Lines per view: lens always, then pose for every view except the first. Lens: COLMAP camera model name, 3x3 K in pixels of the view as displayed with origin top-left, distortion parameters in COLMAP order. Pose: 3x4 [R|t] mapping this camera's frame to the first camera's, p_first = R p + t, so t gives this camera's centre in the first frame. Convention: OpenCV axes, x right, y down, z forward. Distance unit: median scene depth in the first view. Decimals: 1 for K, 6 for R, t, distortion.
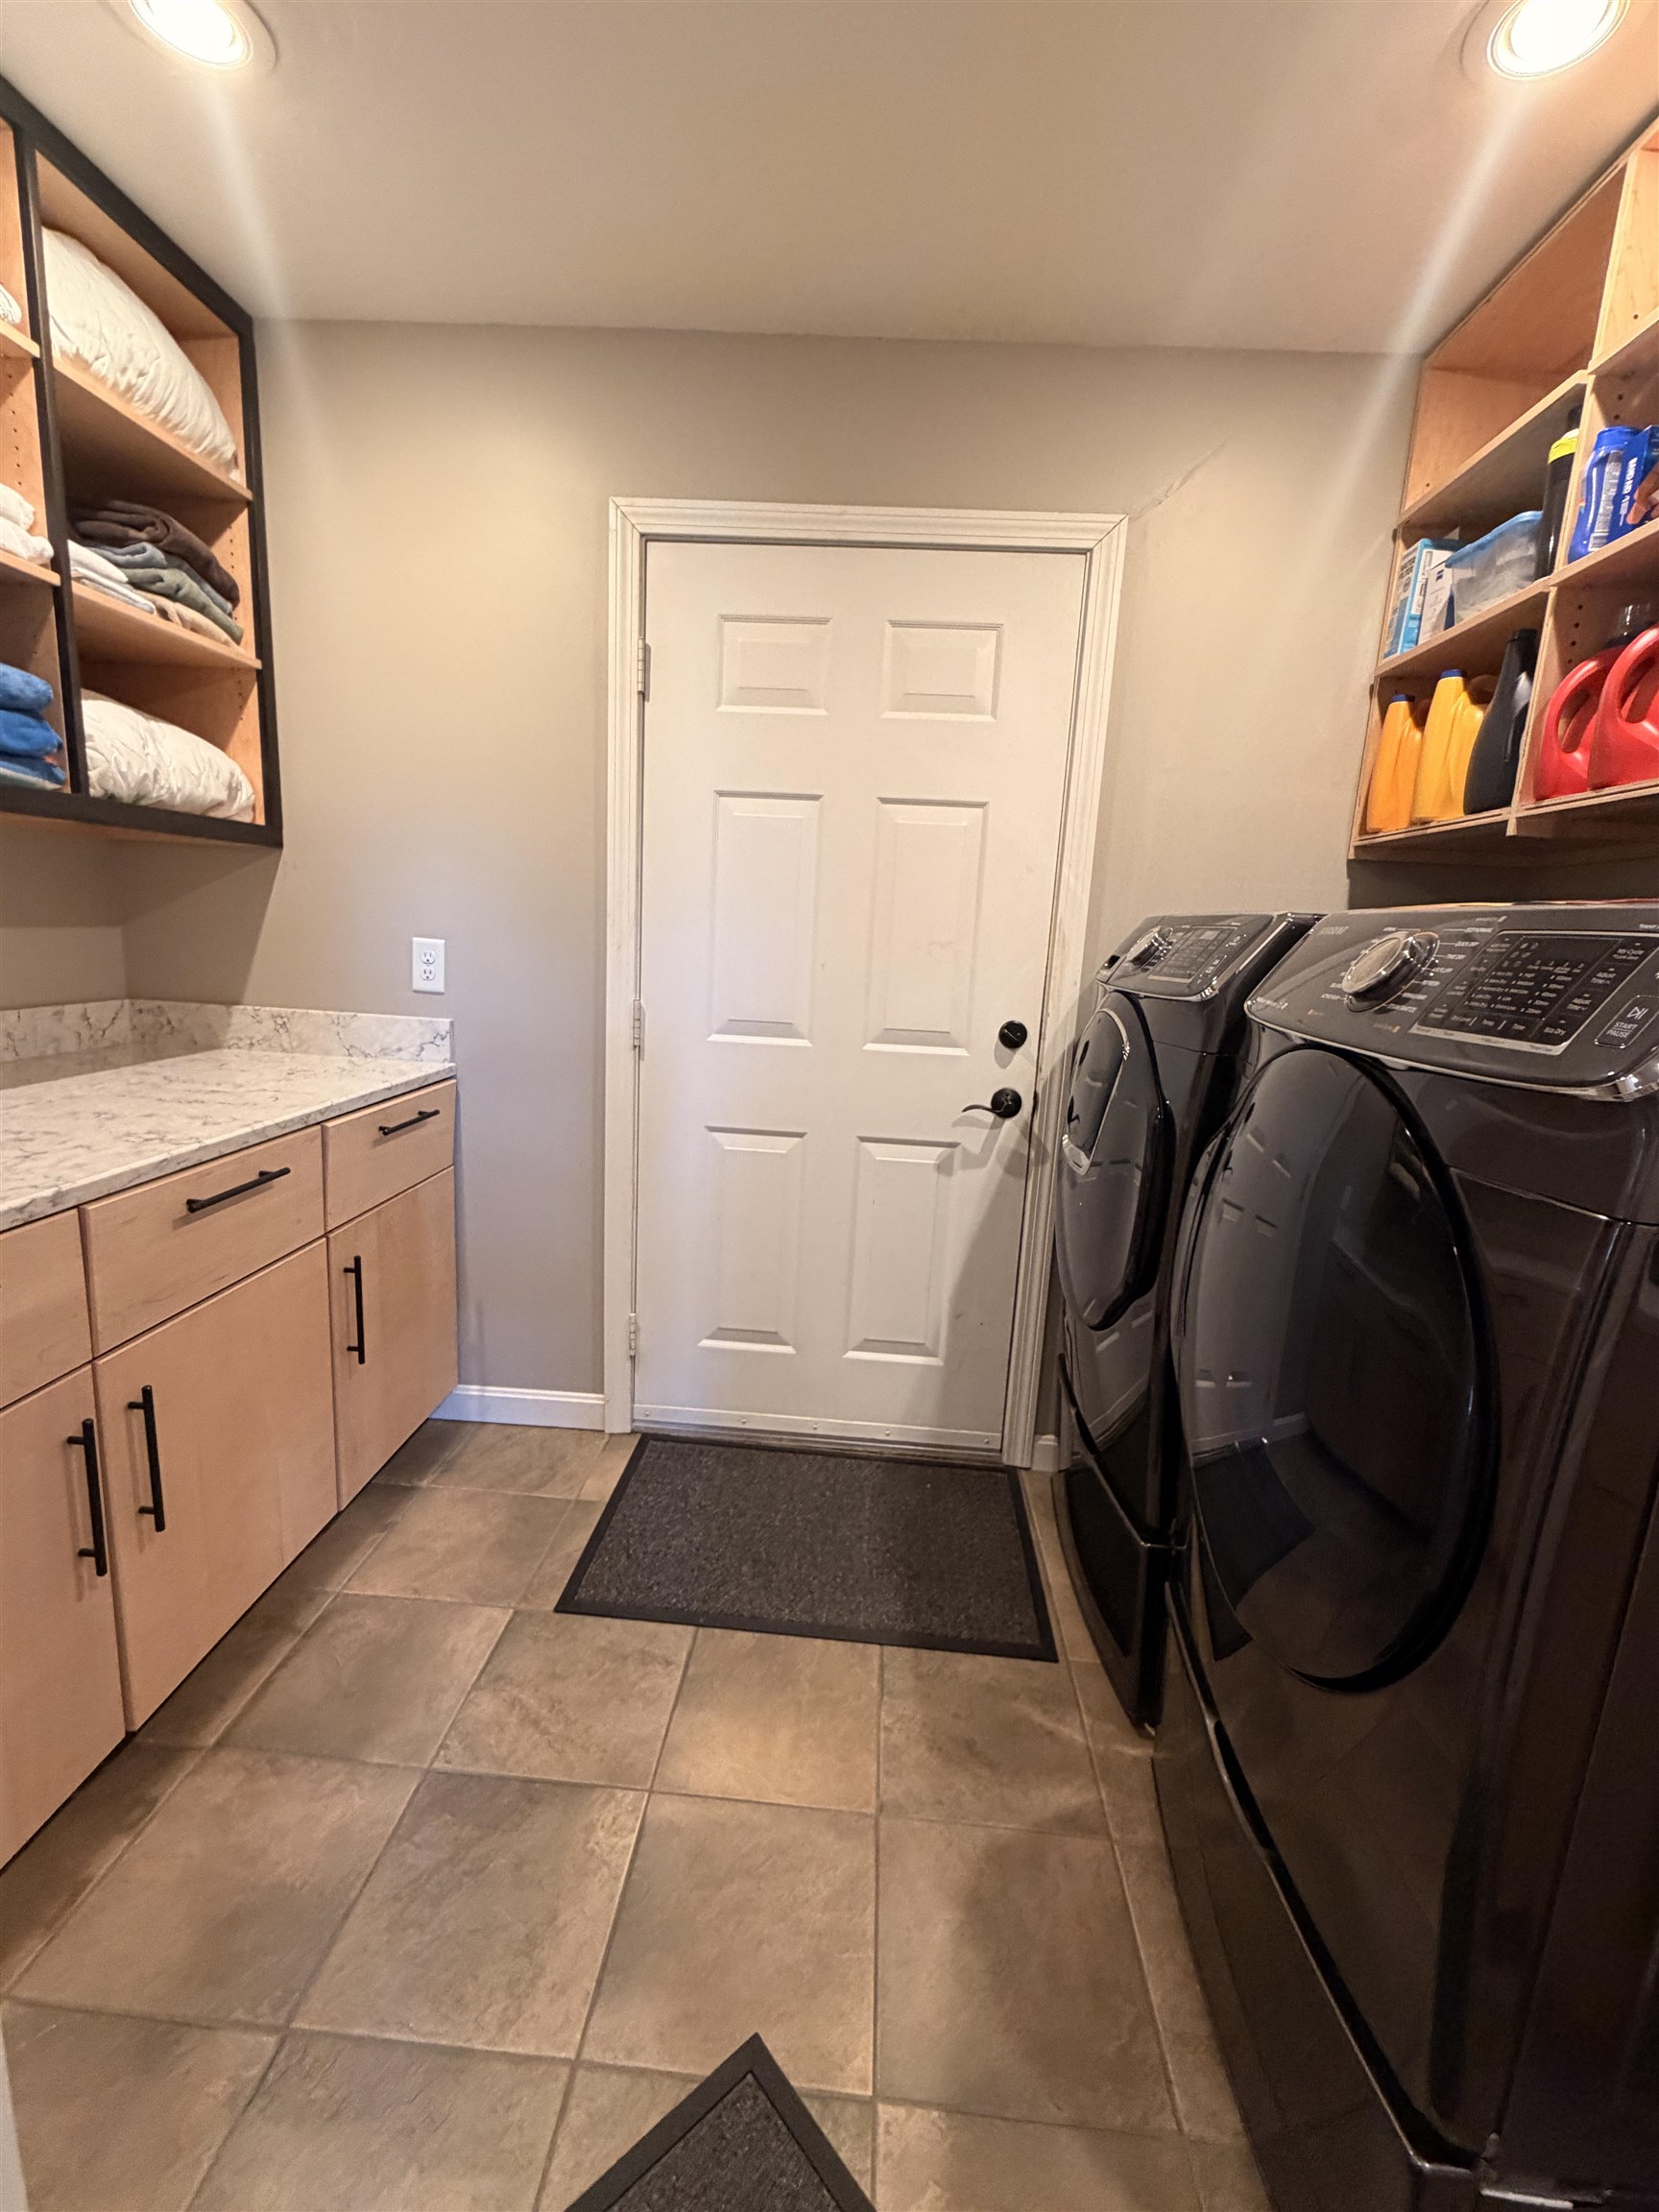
lens RADIAL K [[889.5, 0, 831.7], [0, 889.5, 1095.5], [0, 0, 1]] dist [0.001520, -0.001342]
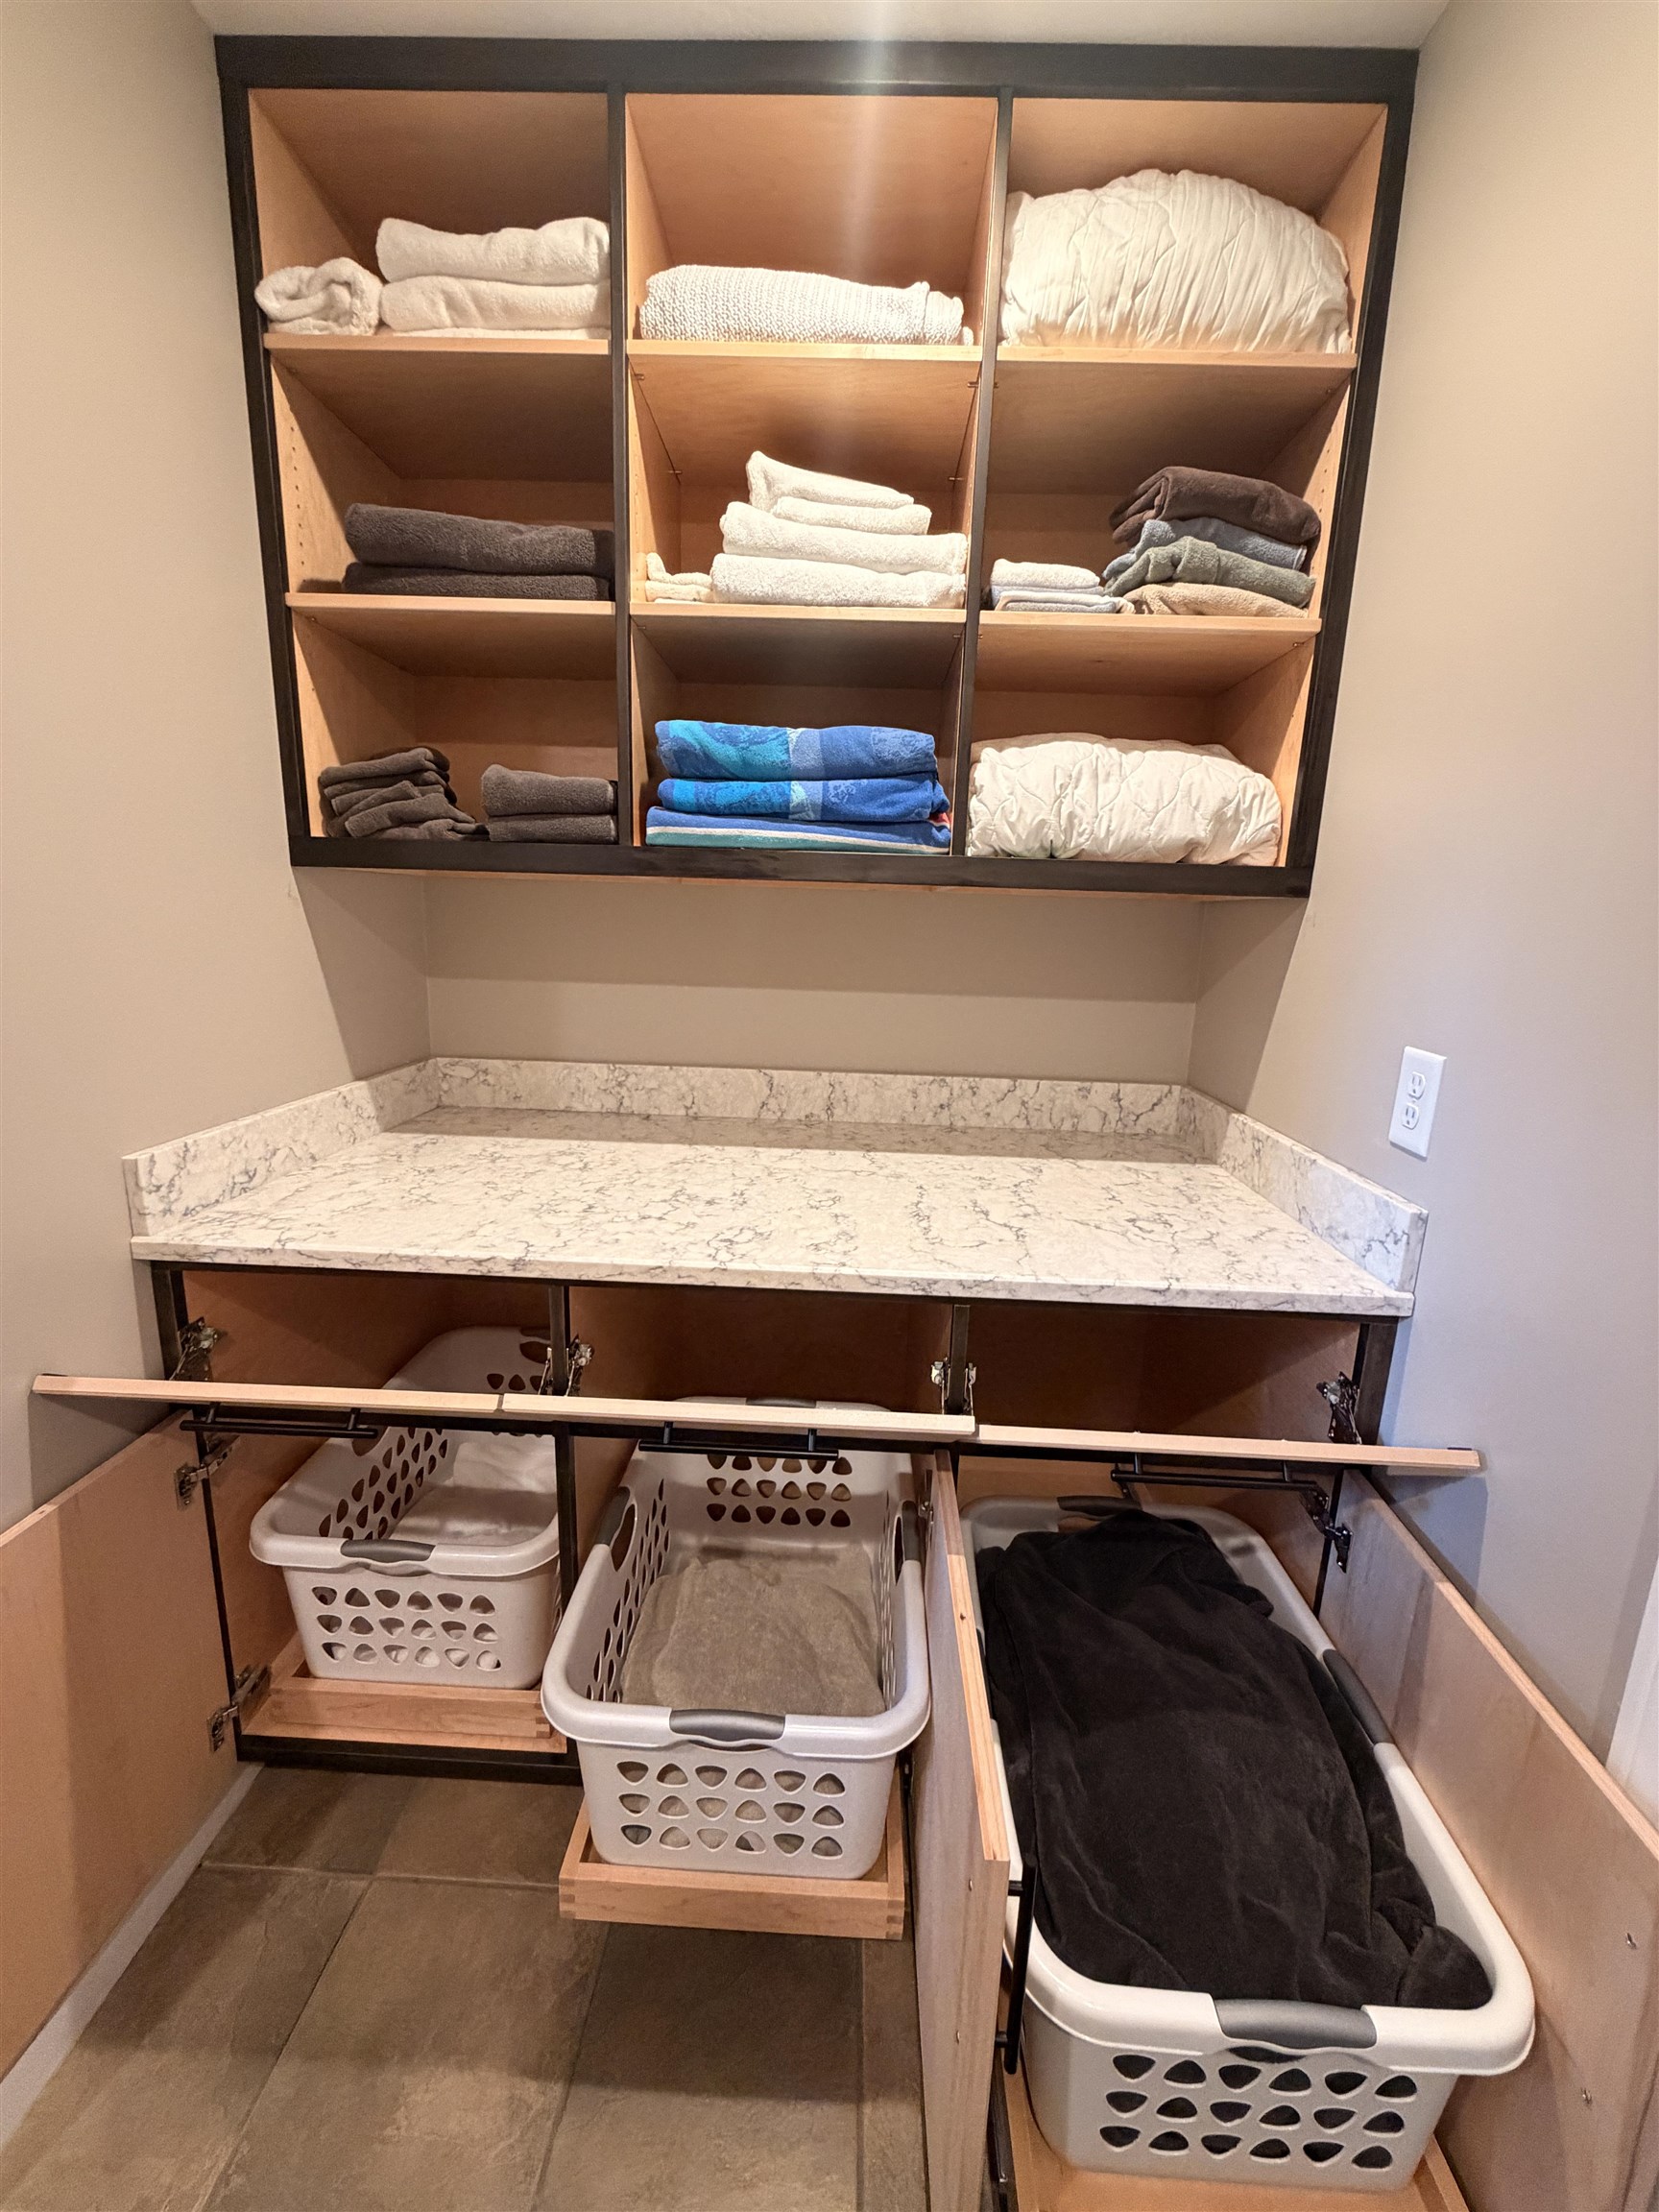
lens RADIAL K [[889.5, 0, 835.4], [0, 889.5, 1100.9], [0, 0, 1]] dist [0.001520, -0.001342]
pose [[0.032134, 0.152848, -0.987727, 0.060922], [-0.222311, 0.964575, 0.142033, -0.168227], [0.974446, 0.215018, 0.064975, 0.736430]]
